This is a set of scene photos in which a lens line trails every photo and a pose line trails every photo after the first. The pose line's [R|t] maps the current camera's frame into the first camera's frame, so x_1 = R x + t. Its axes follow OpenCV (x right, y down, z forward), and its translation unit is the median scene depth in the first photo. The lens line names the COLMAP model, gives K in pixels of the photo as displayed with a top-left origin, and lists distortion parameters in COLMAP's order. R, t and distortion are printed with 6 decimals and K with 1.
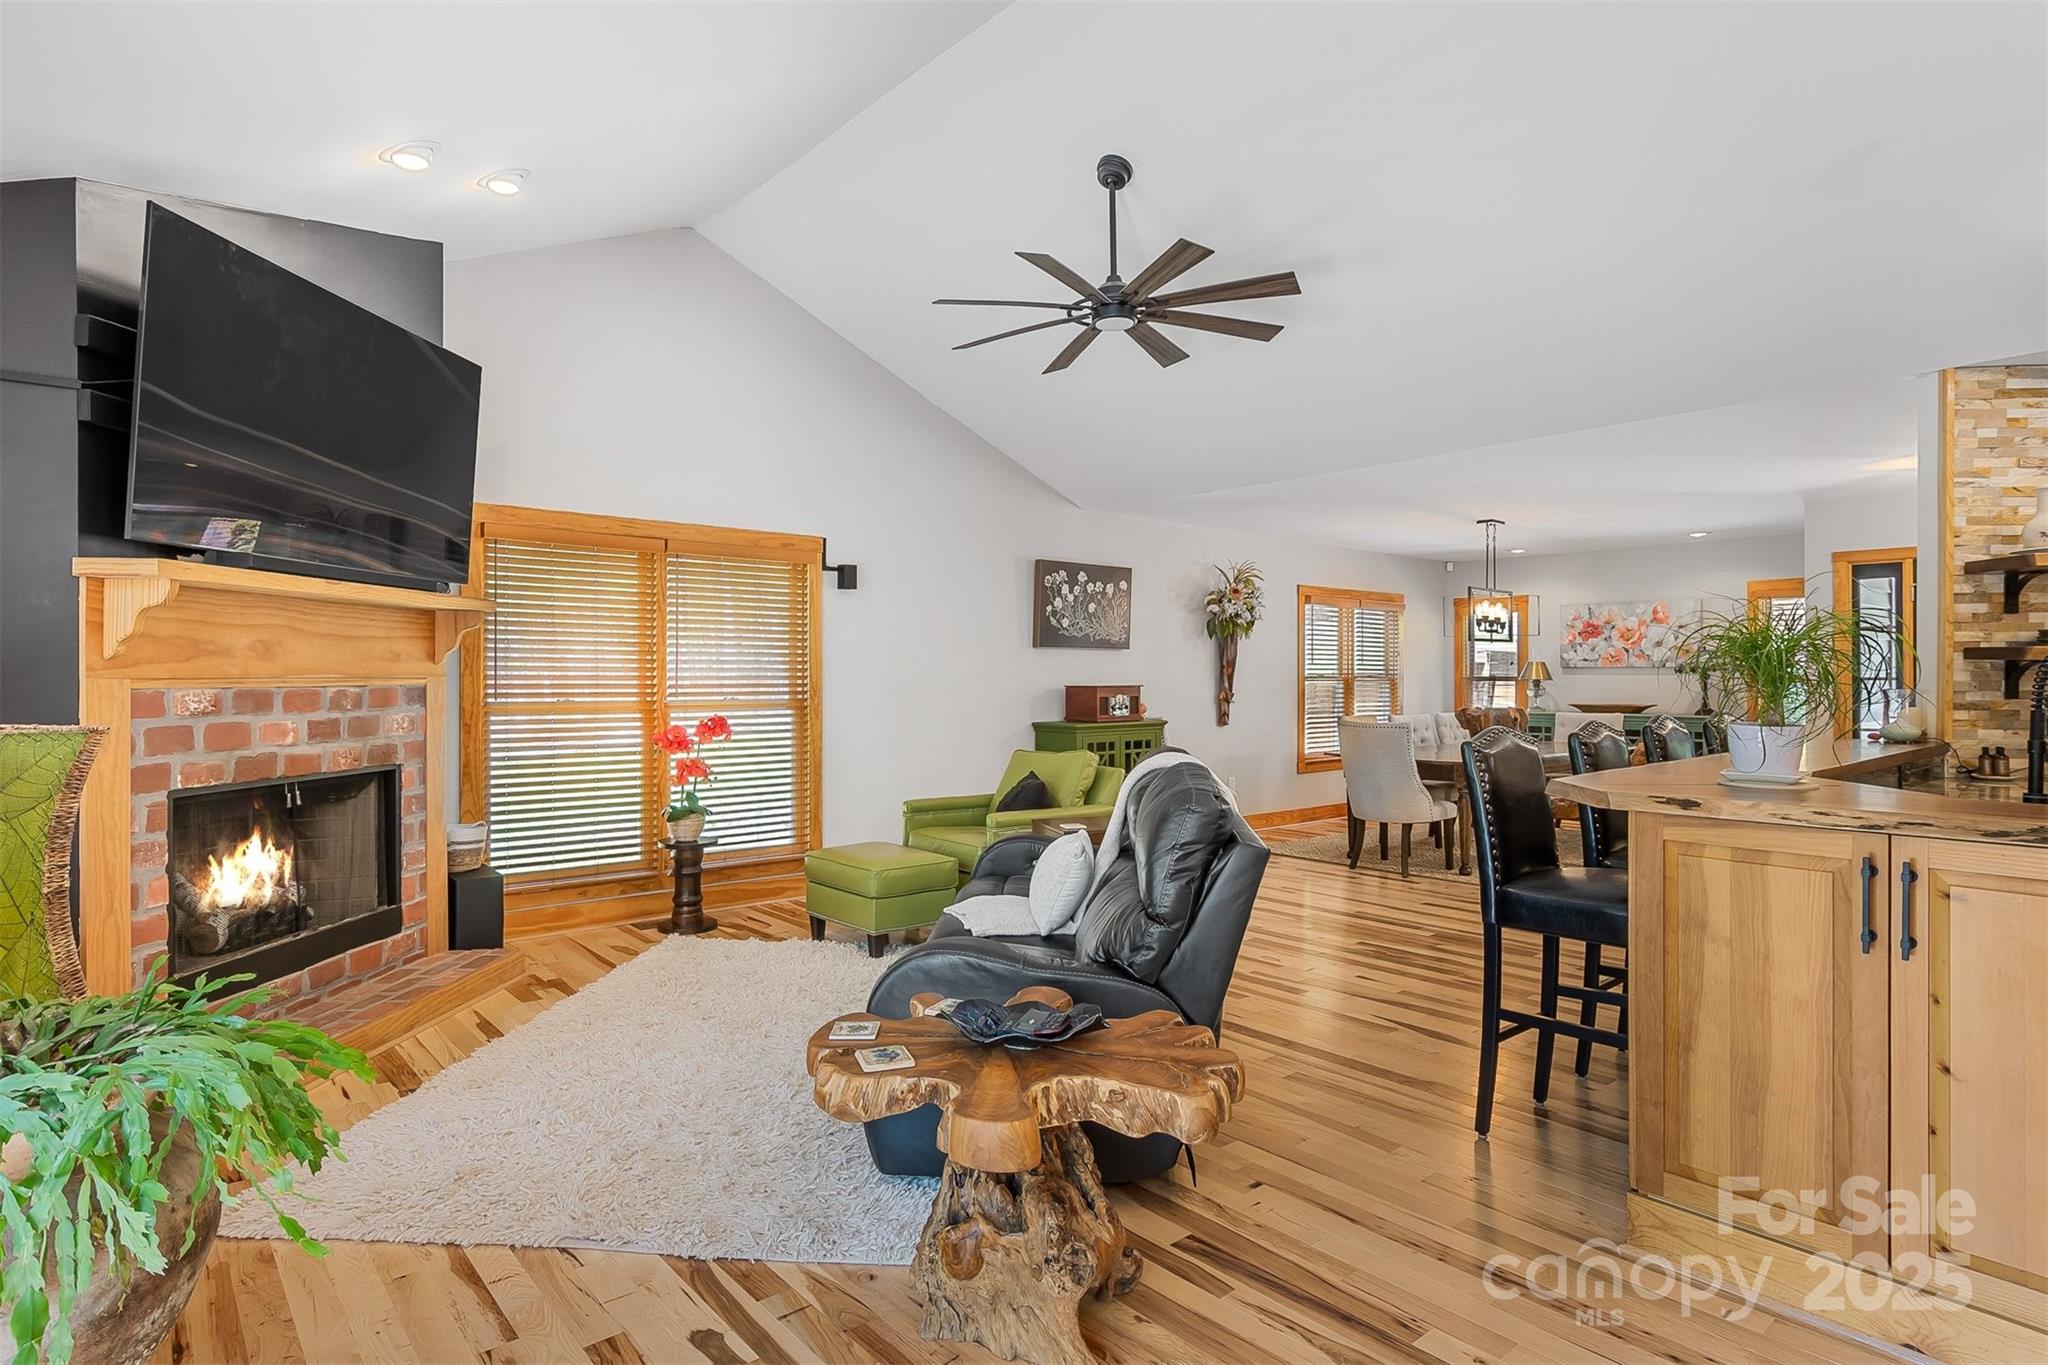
lens RADIAL K [[1098.6, 0, 1009.5], [0, 1098.6, 676.5], [0, 0, 1]] dist [0.003225, -0.000008]
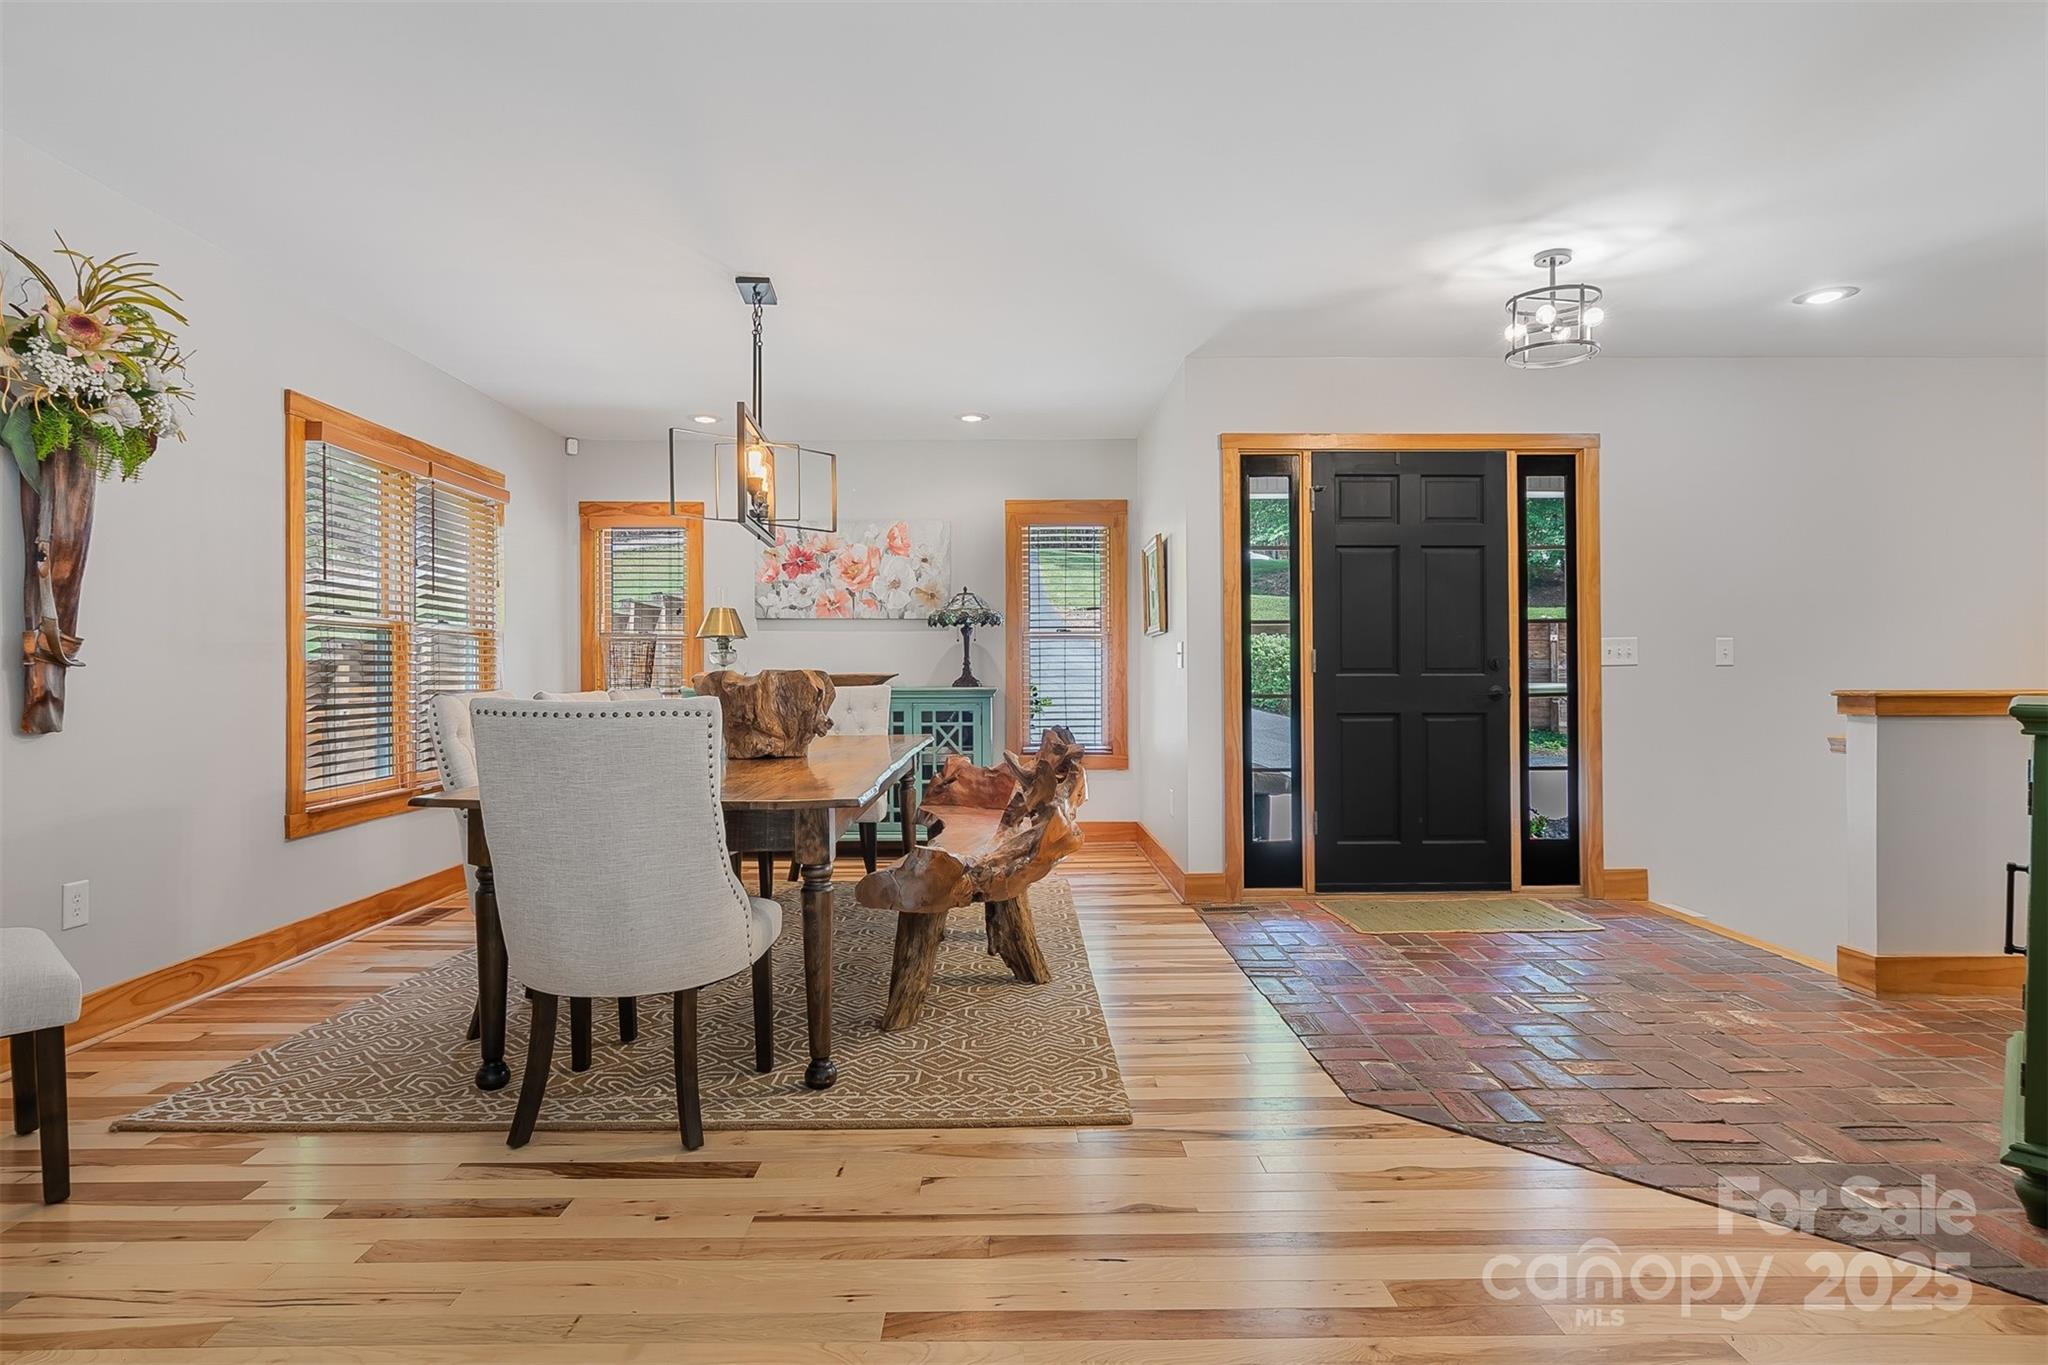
lens RADIAL K [[1094.2, 0, 1018.3], [0, 1094.2, 672.6], [0, 0, 1]] dist [-0.002424, 0.000064]
pose [[0.637132, -0.003853, 0.770745, 0.122712], [0.004964, 0.999987, 0.000896, 0.025992], [-0.770739, 0.003255, 0.637143, 0.536615]]
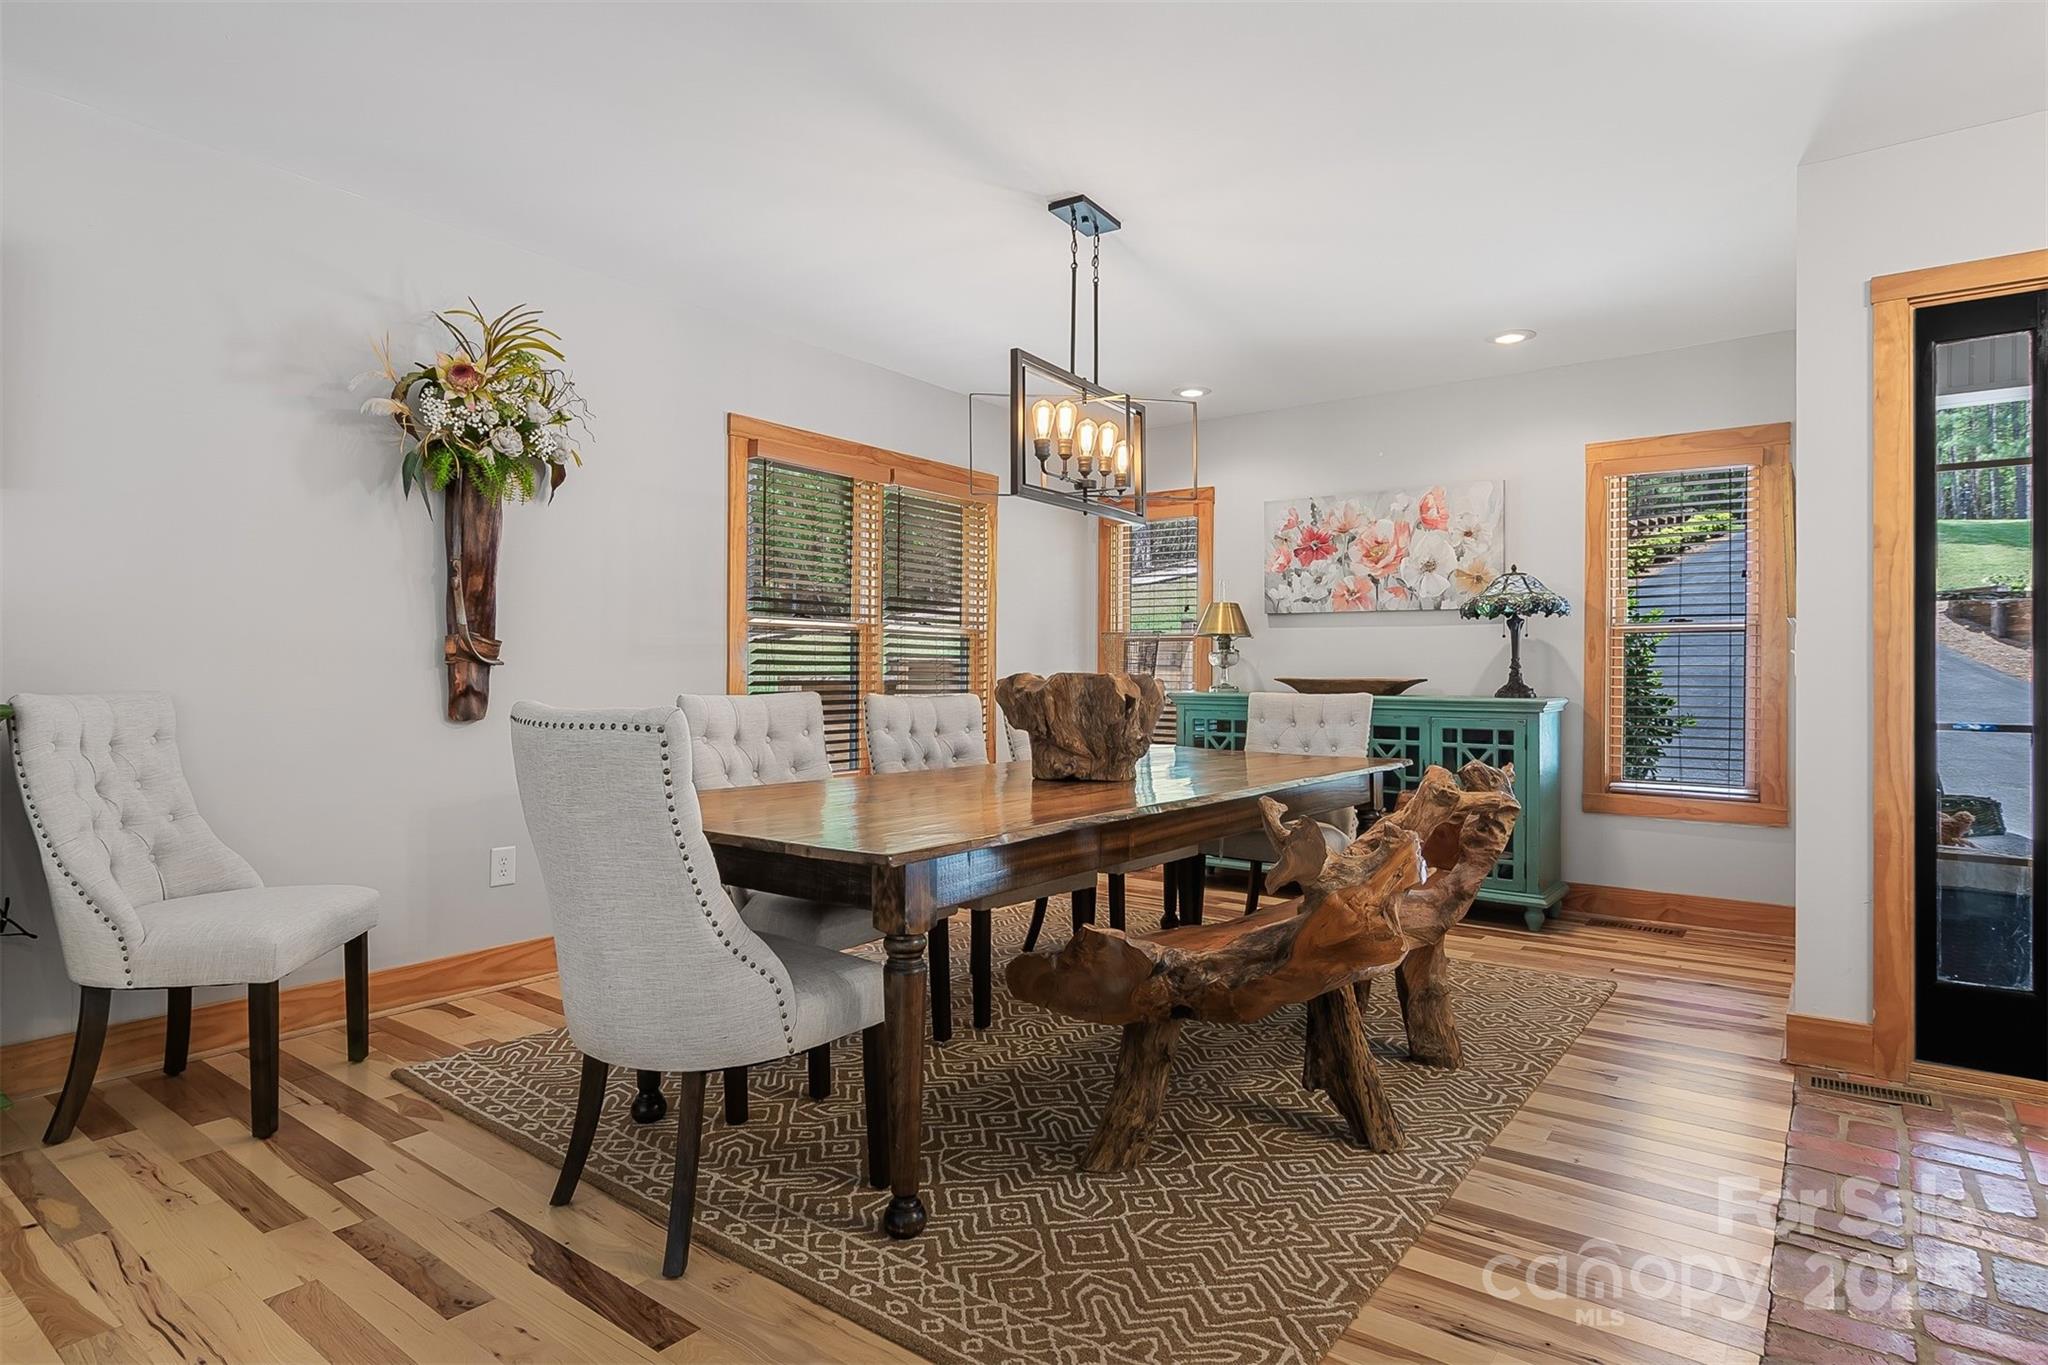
lens RADIAL K [[1088.7, 0, 1016.9], [0, 1088.7, 671.2], [0, 0, 1]] dist [-0.001137, 0.000134]
pose [[0.976566, 0.005267, 0.215153, 0.291312], [-0.004975, 0.999986, -0.001899, 0.025033], [-0.215160, 0.000784, 0.976578, 0.547564]]
